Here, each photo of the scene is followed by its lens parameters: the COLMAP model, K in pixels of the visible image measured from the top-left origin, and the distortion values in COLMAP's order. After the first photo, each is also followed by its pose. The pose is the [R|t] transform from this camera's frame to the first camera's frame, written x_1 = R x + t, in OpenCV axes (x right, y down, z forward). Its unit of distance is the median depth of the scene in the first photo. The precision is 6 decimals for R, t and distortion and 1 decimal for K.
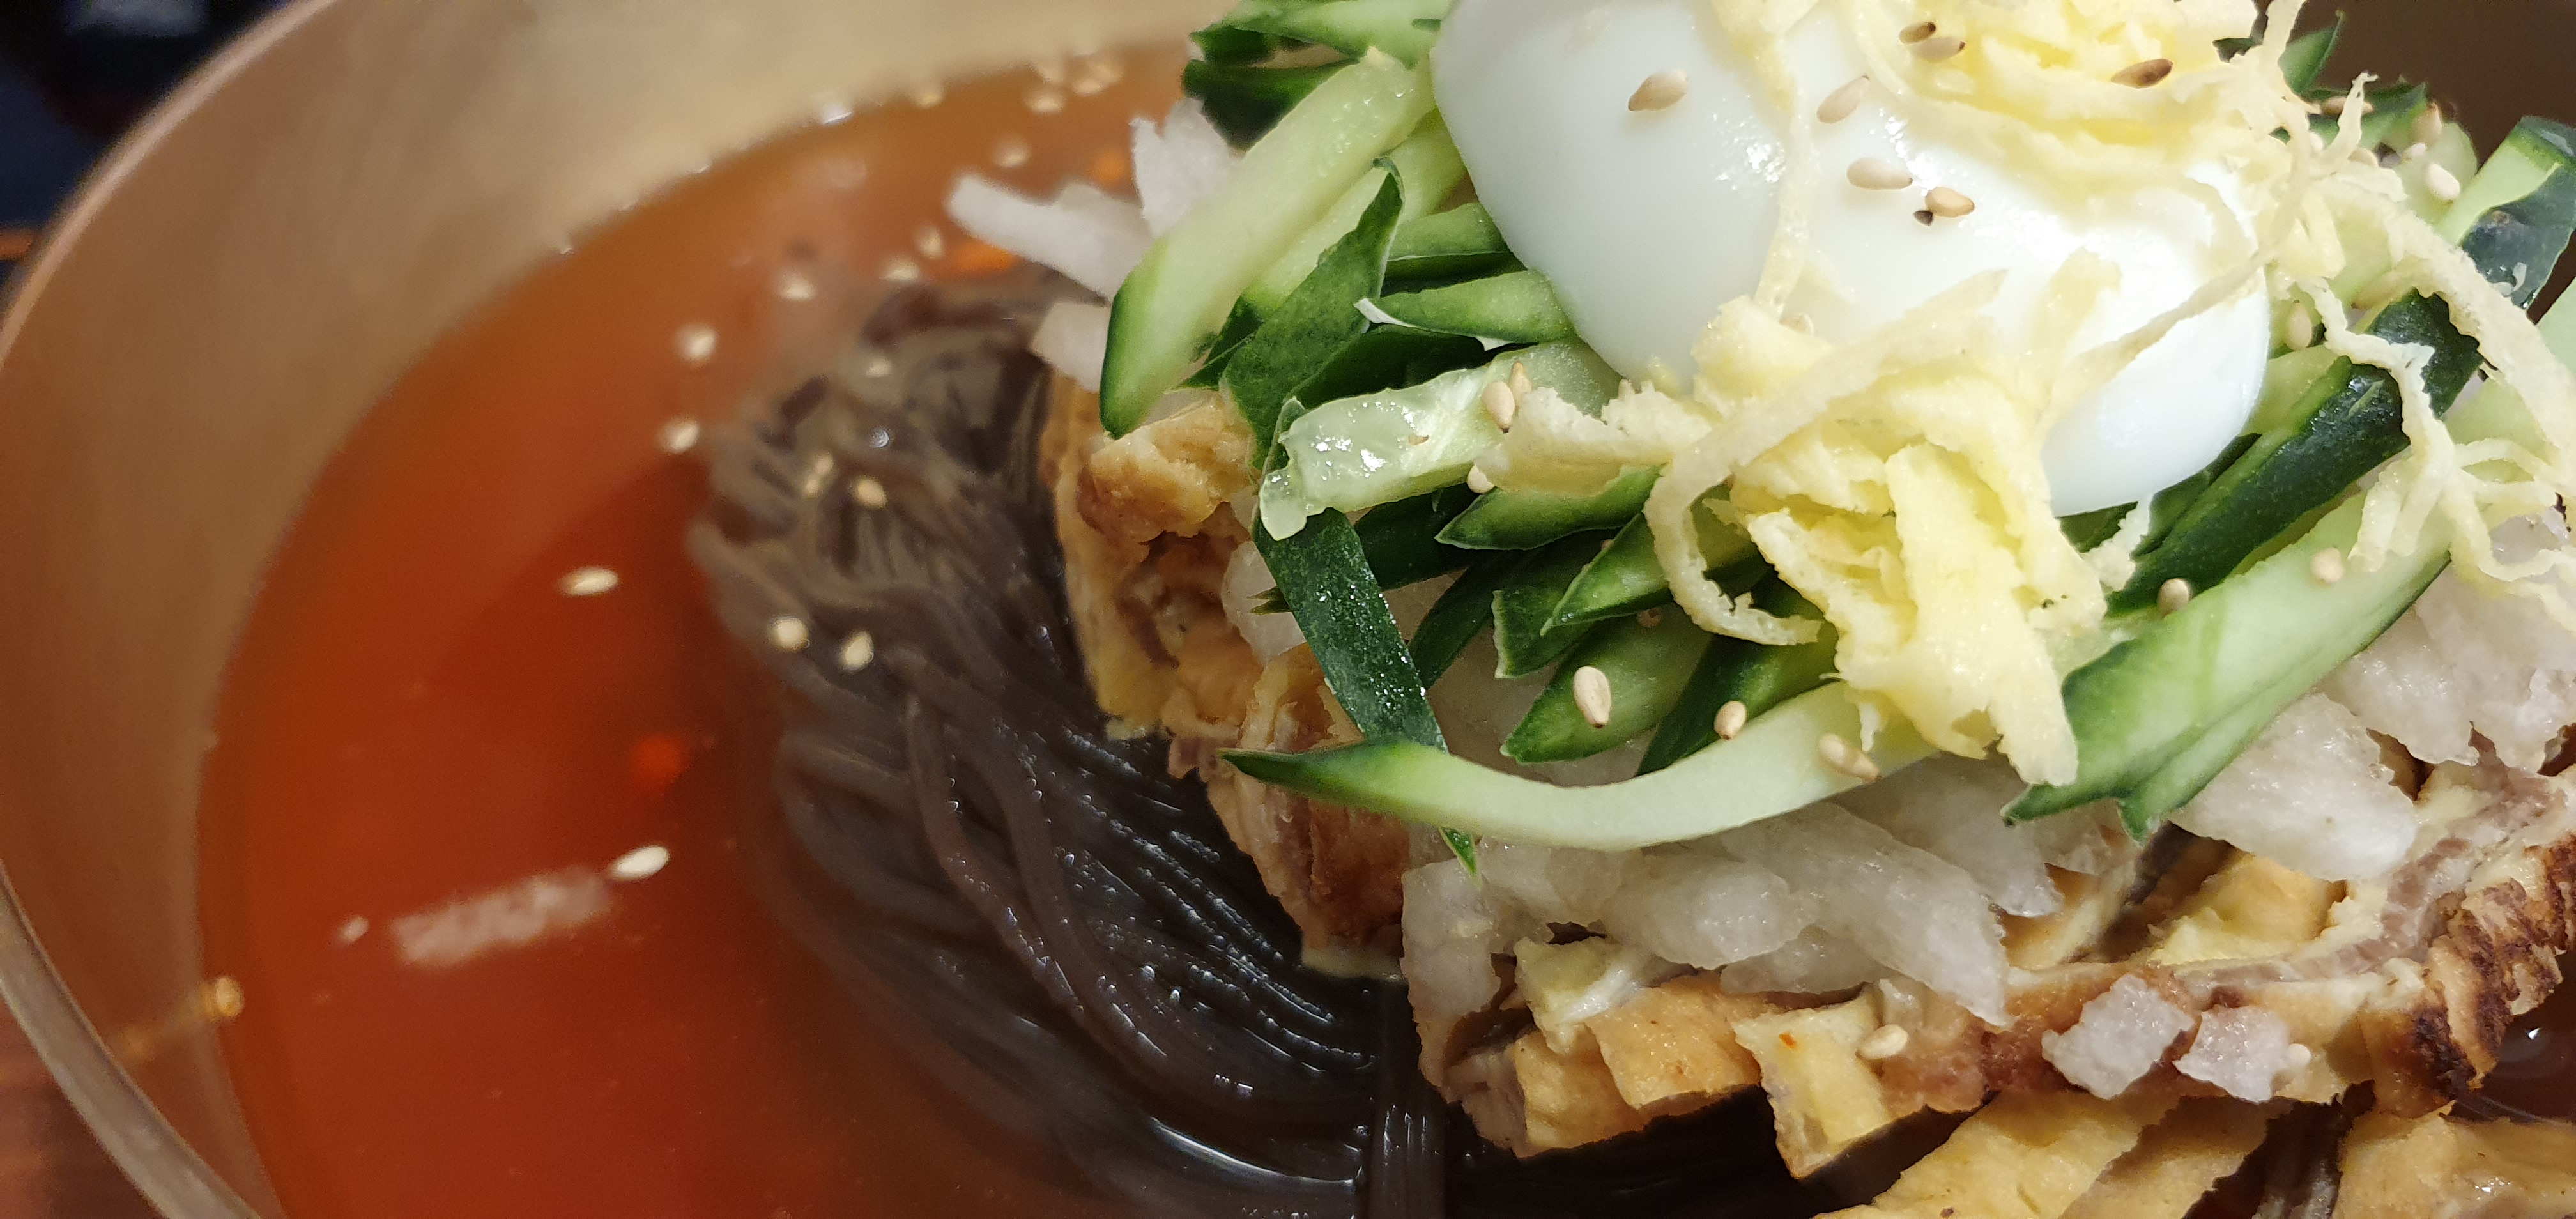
lens RADIAL K [[1994.4, 0, 1288.0], [0, 1994.4, 609.5], [0, 0, 1]] dist [-0.008267, -0.008182]
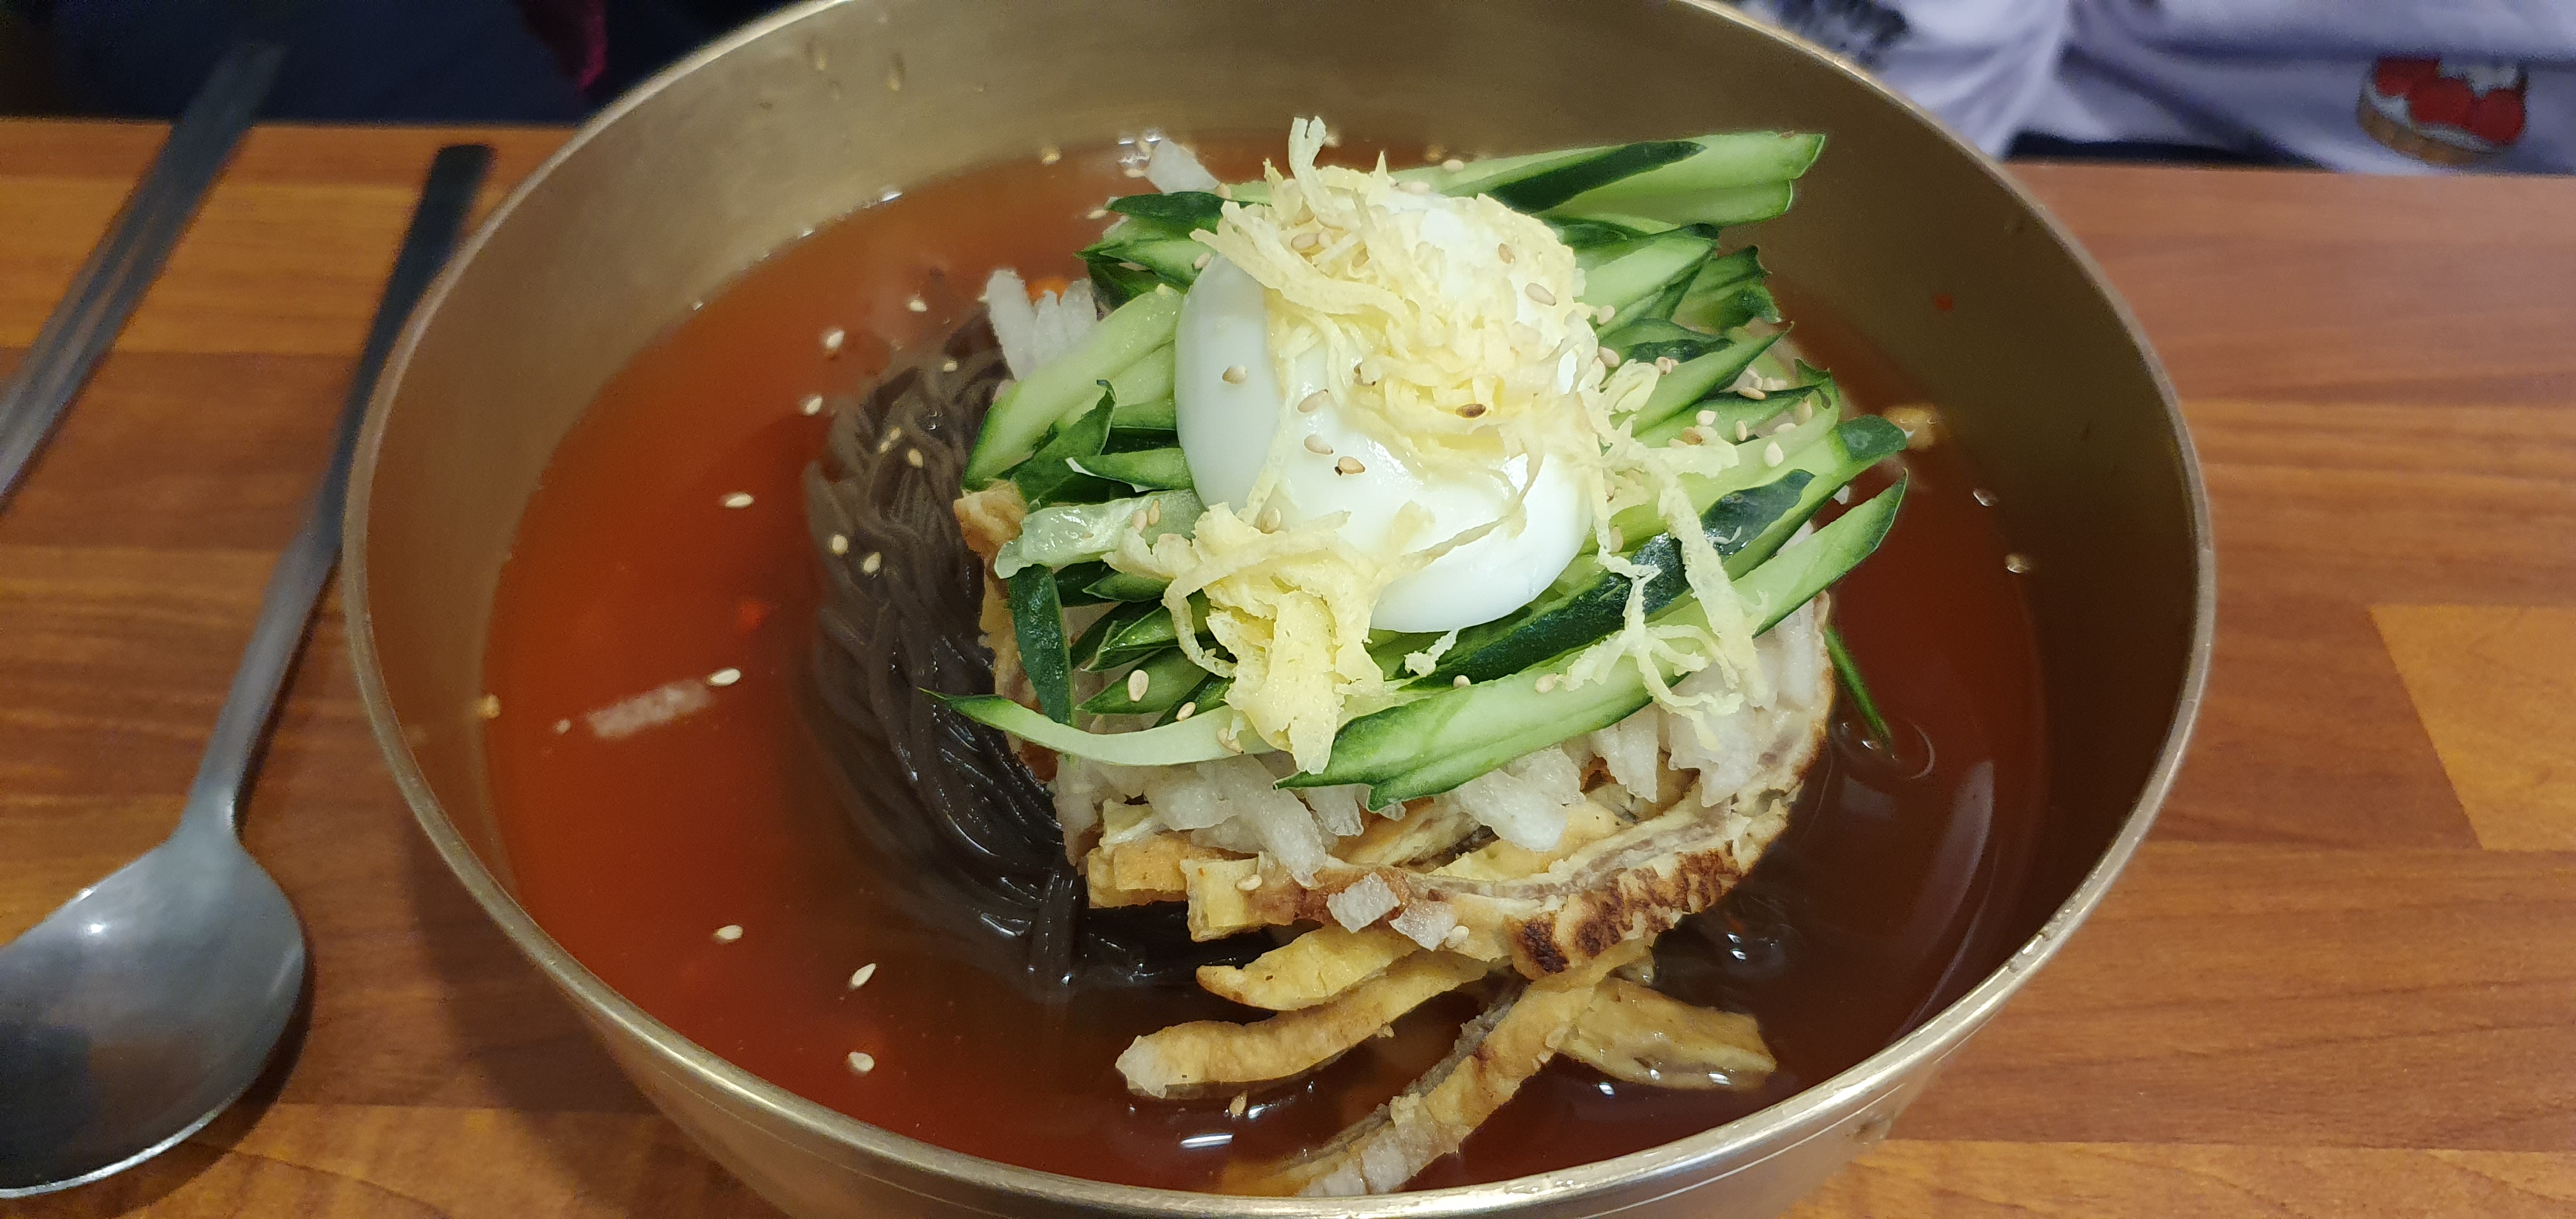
lens RADIAL K [[1994.4, 0, 1288.0], [0, 1994.4, 609.5], [0, 0, 1]] dist [-0.008267, -0.008182]
pose [[0.971427, 0.168662, -0.166984, 0.594078], [-0.149509, 0.981282, 0.121376, -0.281464], [0.184330, -0.092942, 0.978460, -0.864187]]
